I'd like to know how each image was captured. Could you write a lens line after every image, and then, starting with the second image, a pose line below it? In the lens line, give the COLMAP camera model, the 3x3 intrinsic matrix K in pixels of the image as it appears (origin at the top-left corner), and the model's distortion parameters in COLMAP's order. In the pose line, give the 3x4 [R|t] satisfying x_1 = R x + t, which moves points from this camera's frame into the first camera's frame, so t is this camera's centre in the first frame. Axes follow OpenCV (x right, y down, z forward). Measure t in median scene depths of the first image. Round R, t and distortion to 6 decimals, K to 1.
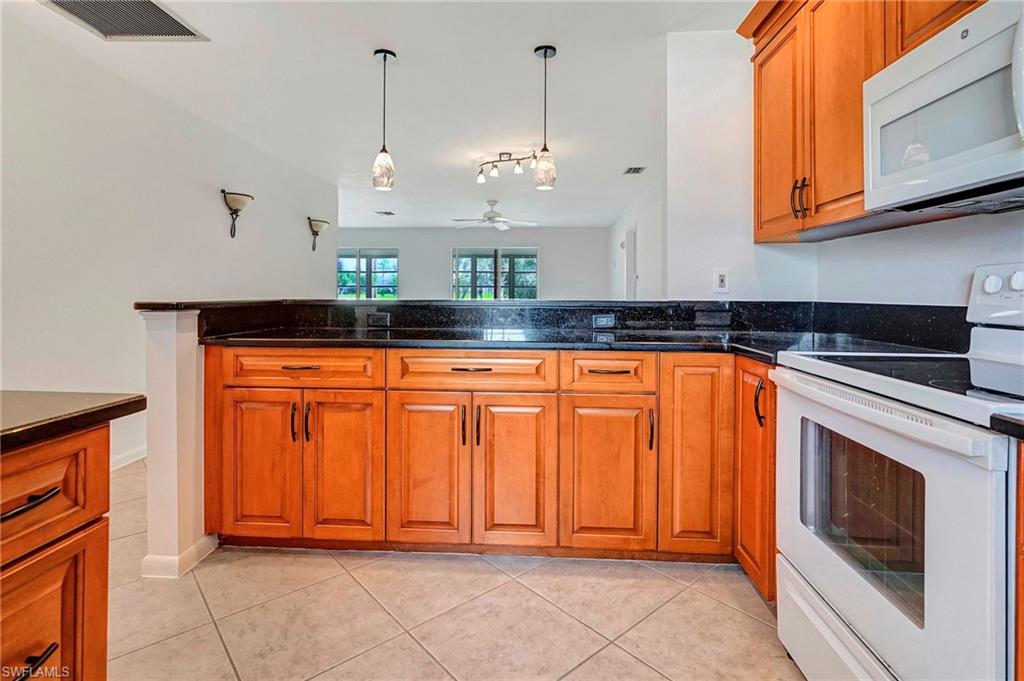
lens RADIAL K [[502.7, 0, 492.6], [0, 502.7, 285.7], [0, 0, 1]] dist [-0.012261, 0.006111]
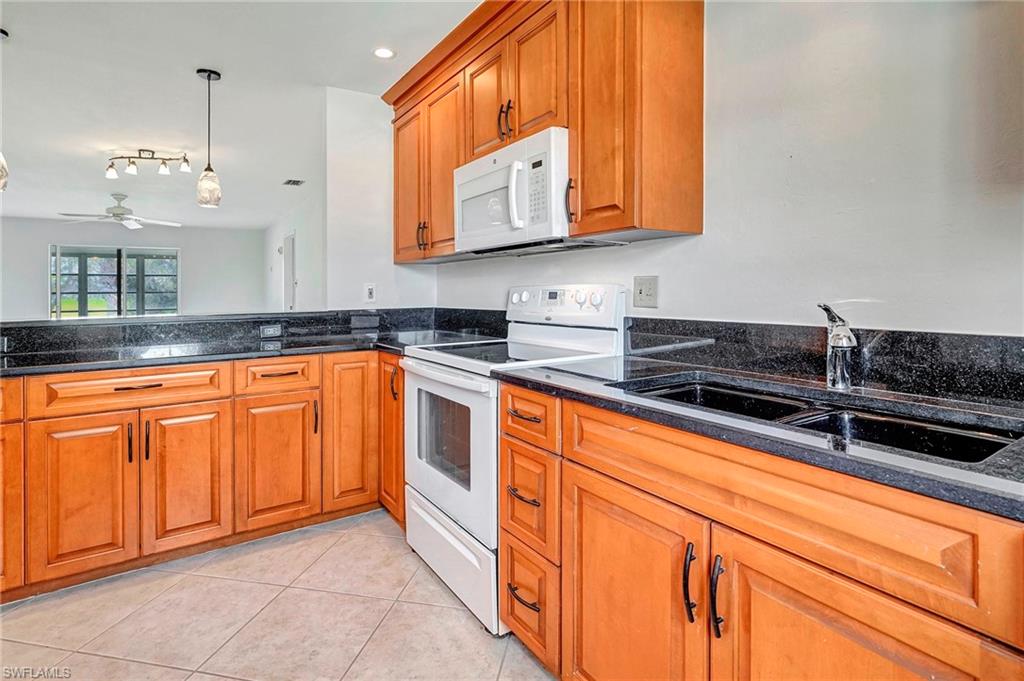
lens RADIAL K [[502.7, 0, 505.7], [0, 502.7, 288.5], [0, 0, 1]] dist [-0.012261, 0.006111]
pose [[0.776772, -0.006430, 0.629749, -0.100317], [0.005245, 0.999979, 0.003741, -0.034364], [-0.629760, 0.000397, 0.776790, -0.264317]]
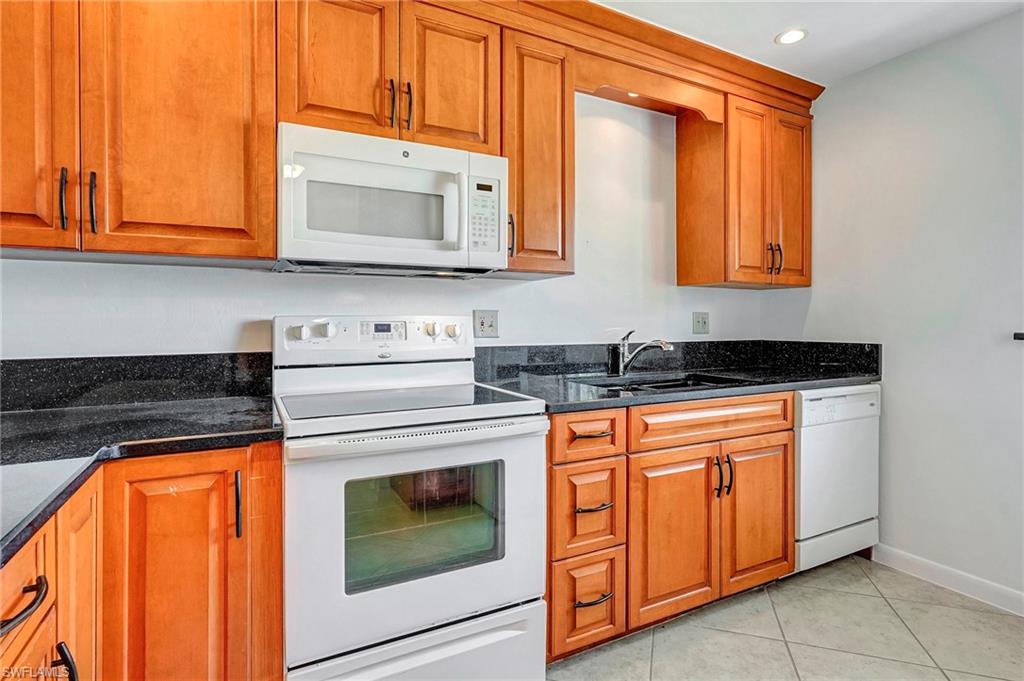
lens RADIAL K [[502.7, 0, 507.4], [0, 502.7, 323.5], [0, 0, 1]] dist [-0.012261, 0.006111]
pose [[-0.535556, -0.003224, 0.844493, -0.238433], [-0.006294, 0.999980, -0.000173, -0.022828], [-0.844476, -0.005408, -0.535566, 0.943646]]
